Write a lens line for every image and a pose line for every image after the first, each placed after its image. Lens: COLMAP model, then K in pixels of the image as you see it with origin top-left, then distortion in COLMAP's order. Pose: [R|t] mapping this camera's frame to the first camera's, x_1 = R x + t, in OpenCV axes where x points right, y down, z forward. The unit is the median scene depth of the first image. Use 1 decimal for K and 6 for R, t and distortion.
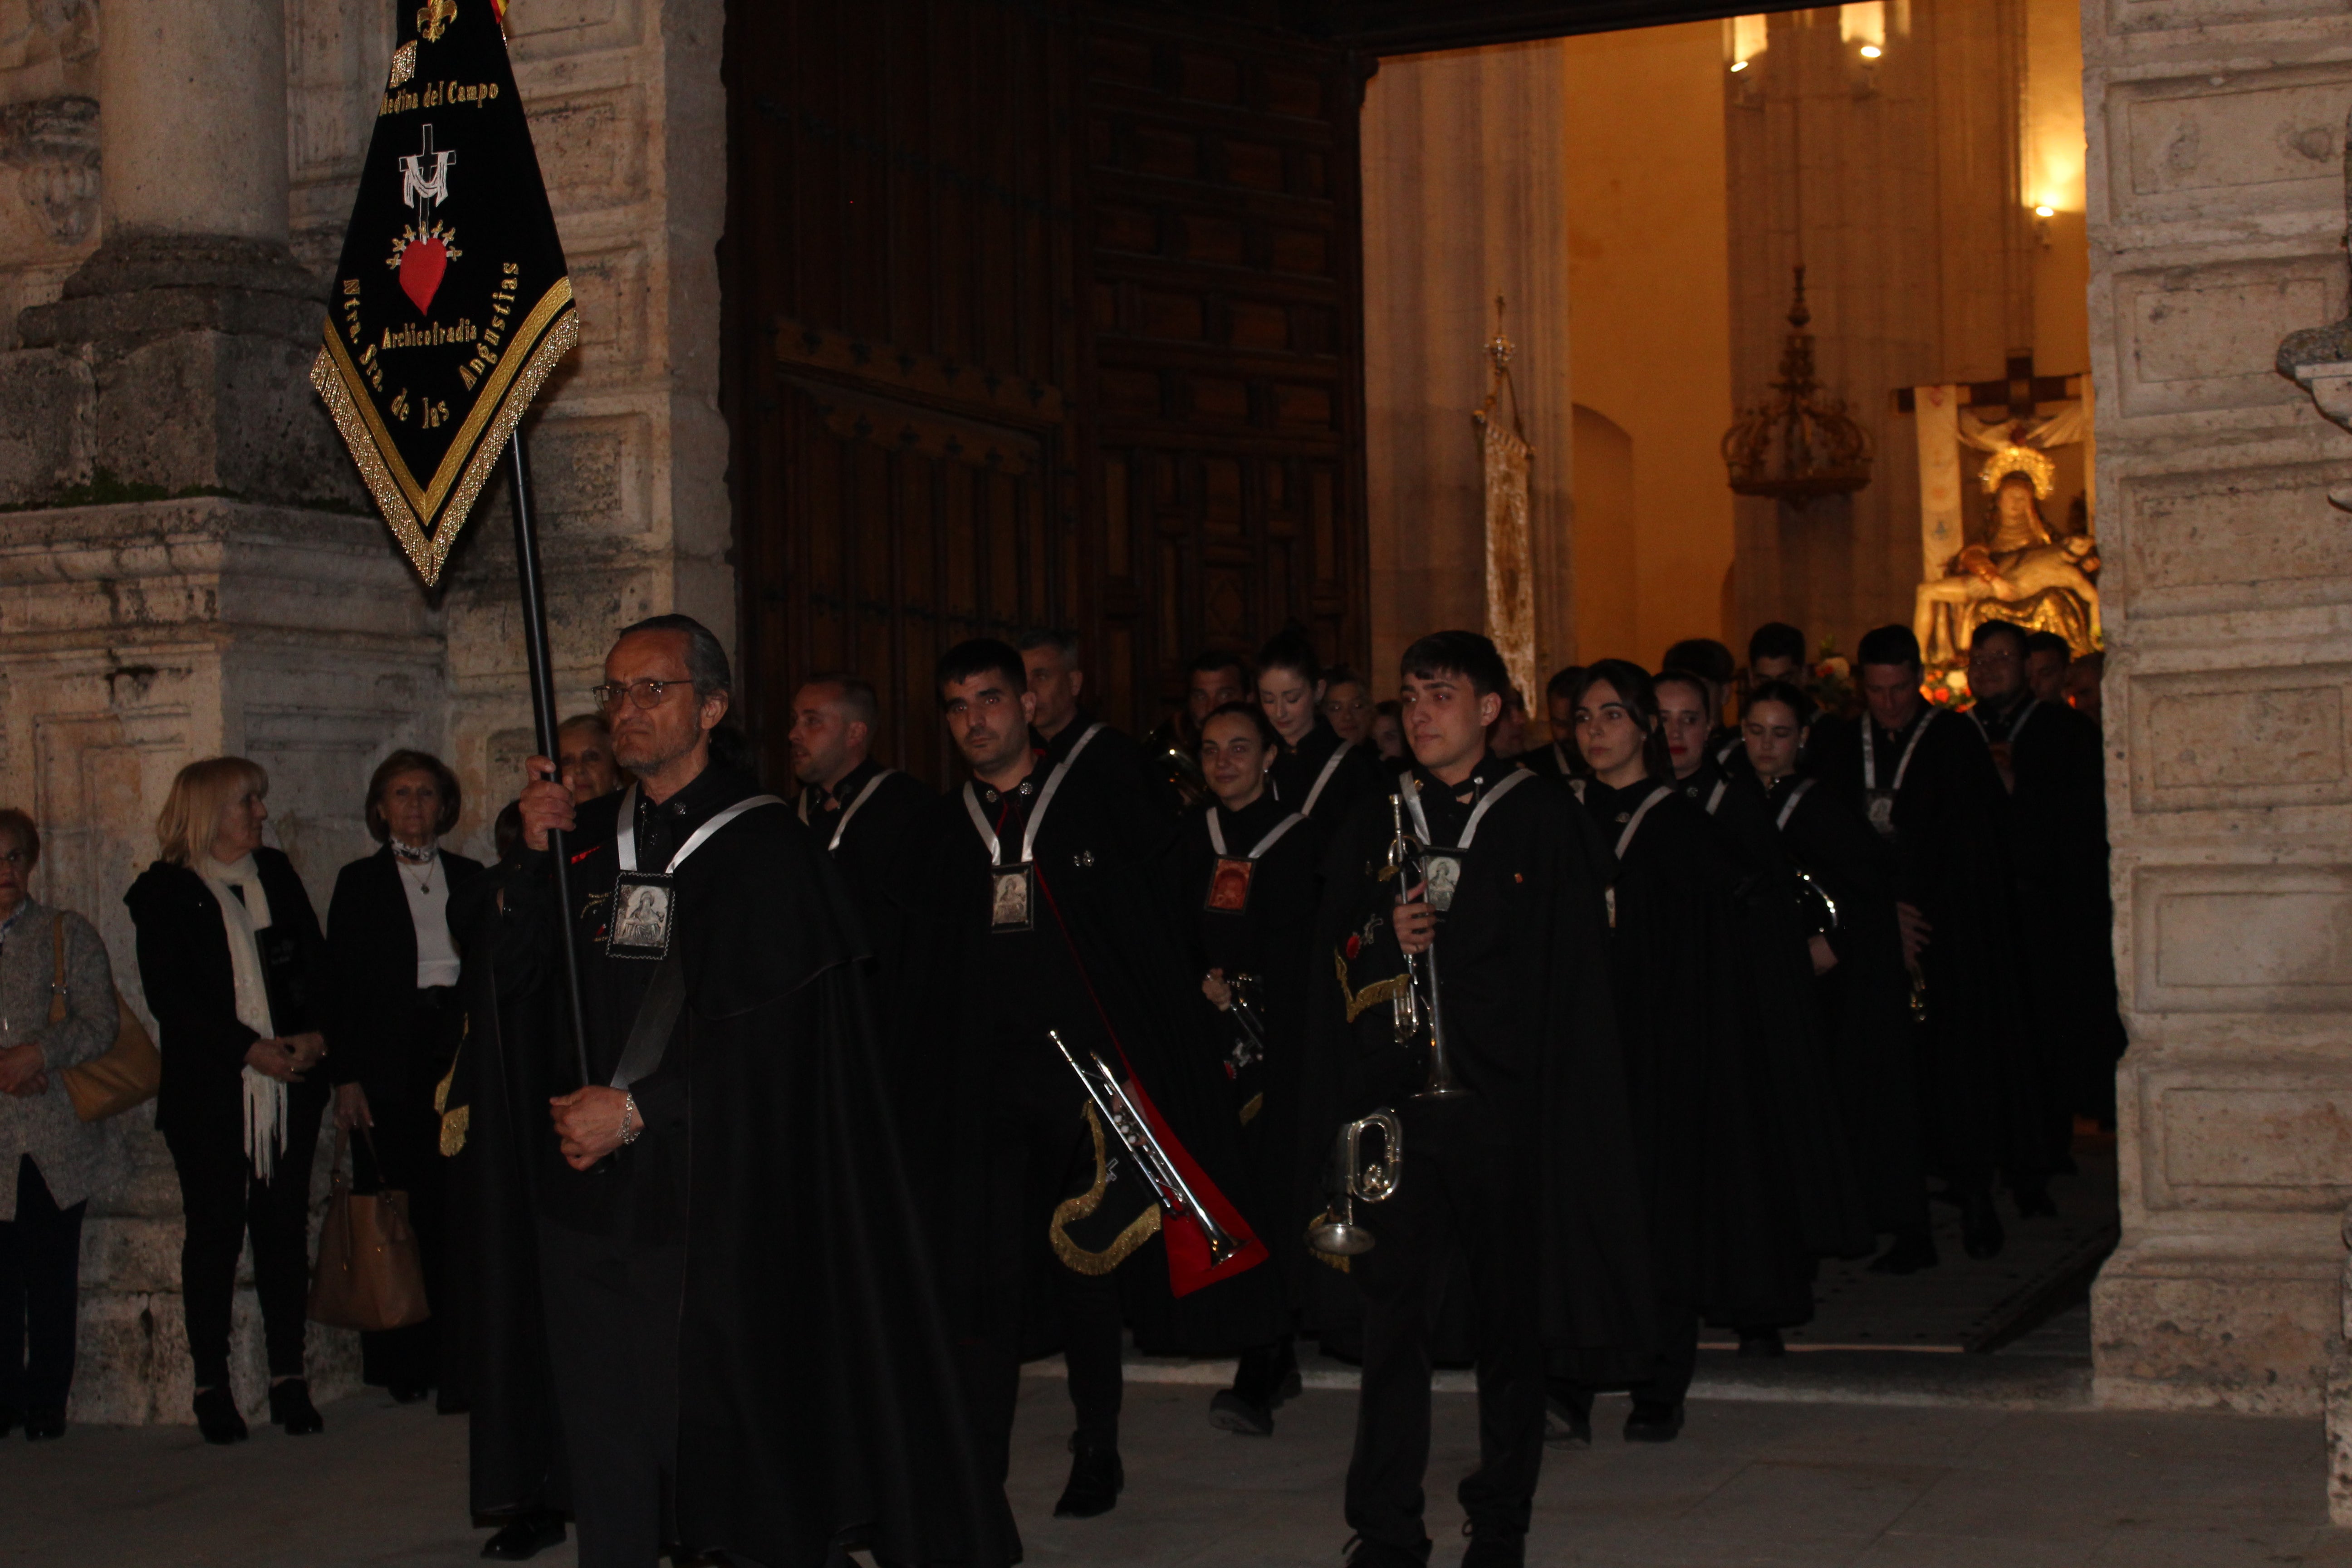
lens RADIAL K [[3380.2, 0, 1205.6], [0, 3380.2, 775.9], [0, 0, 1]] dist [-0.016100, 0.000000]
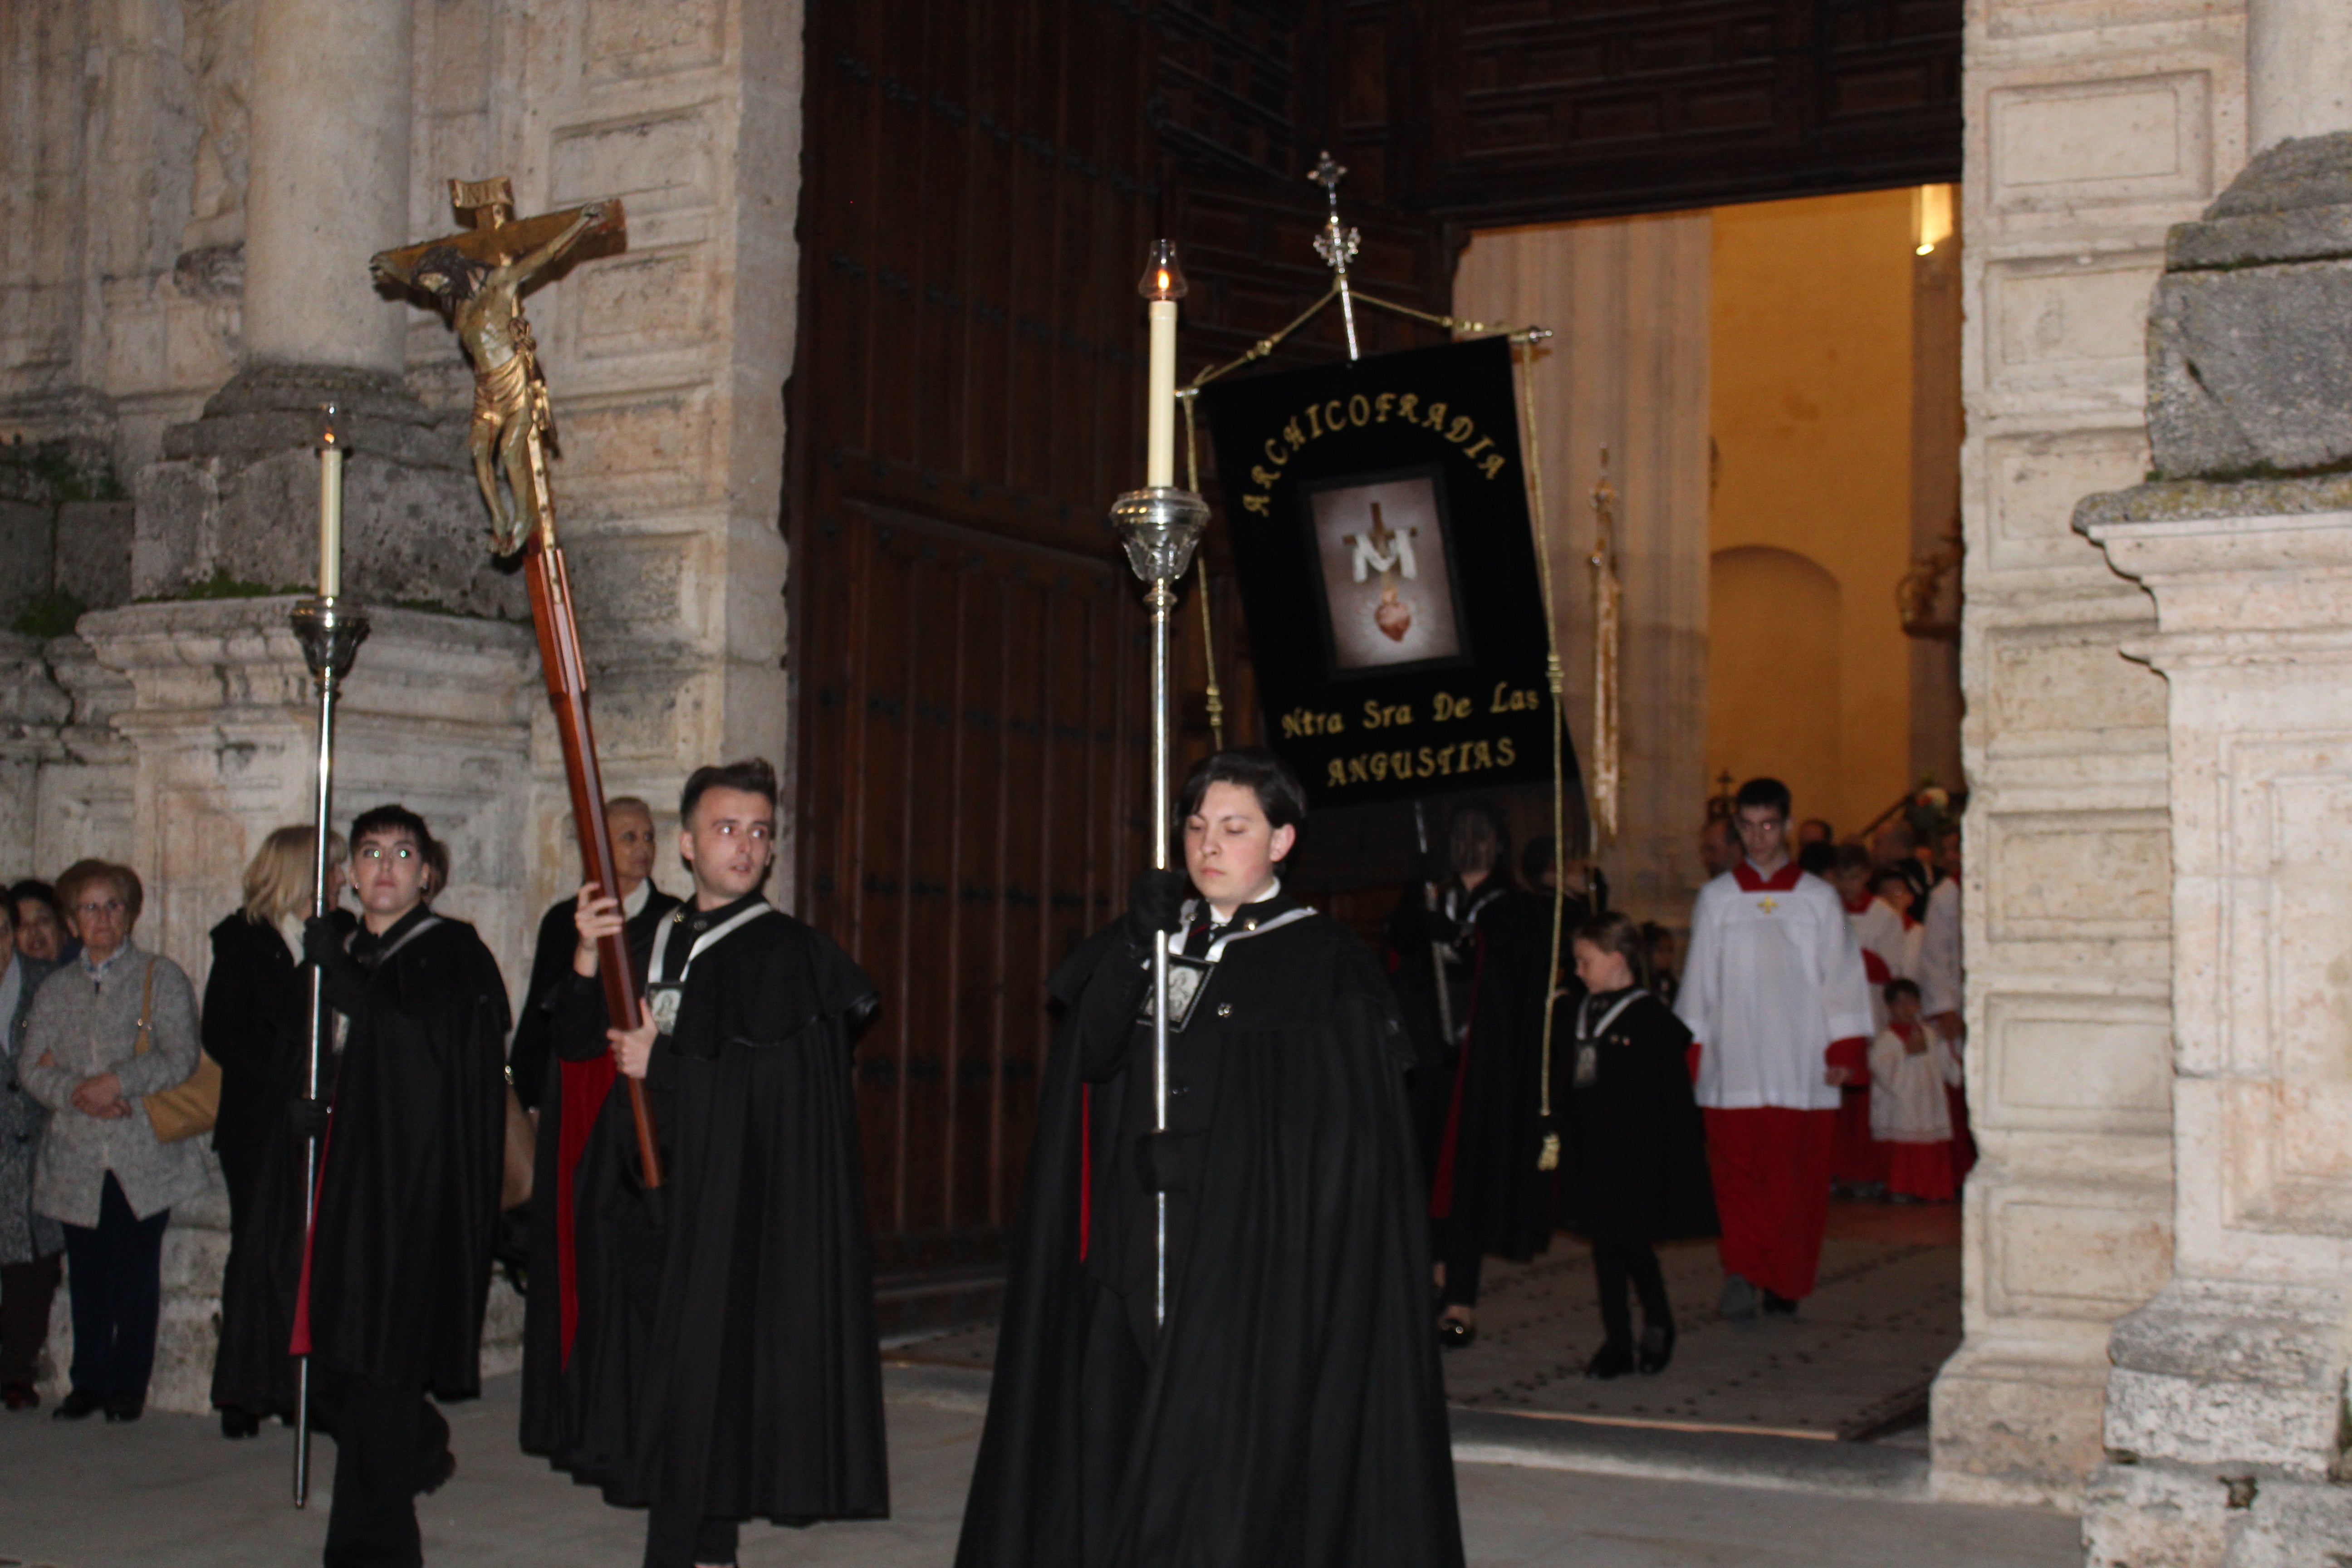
lens RADIAL K [[3018.2, 0, 1221.2], [0, 3018.2, 786.8], [0, 0, 1]] dist [-0.042045, 0.000000]
pose [[0.995118, 0.034466, -0.092476, 0.103021], [-0.037014, 0.998977, -0.025983, -0.003536], [0.091486, 0.029279, 0.995376, 0.025725]]
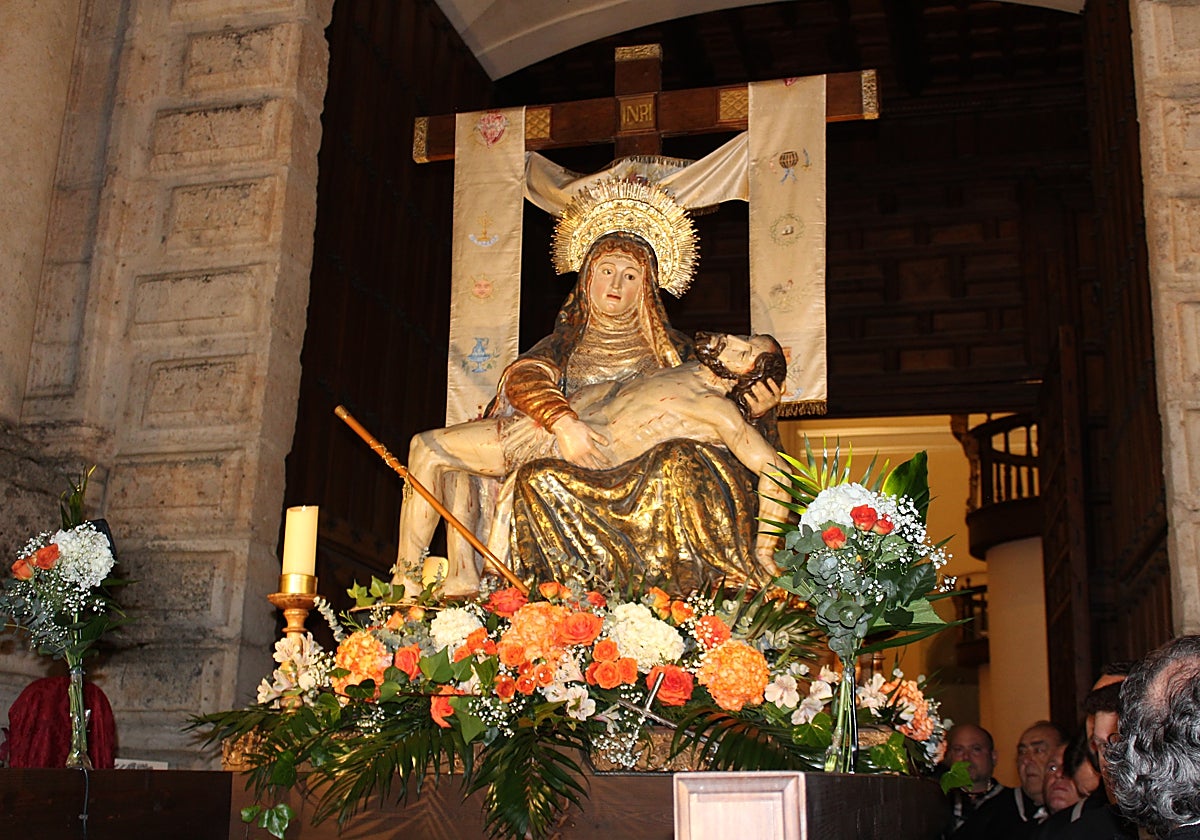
lens RADIAL K [[1439.6, 0, 626.6], [0, 1439.6, 441.2], [0, 0, 1]] dist [-0.066660, 0.000000]
pose [[0.986068, 0.093869, 0.137327, -0.083969], [-0.057391, 0.966854, -0.248796, -0.000635], [-0.156130, 0.237448, 0.958771, 0.327096]]
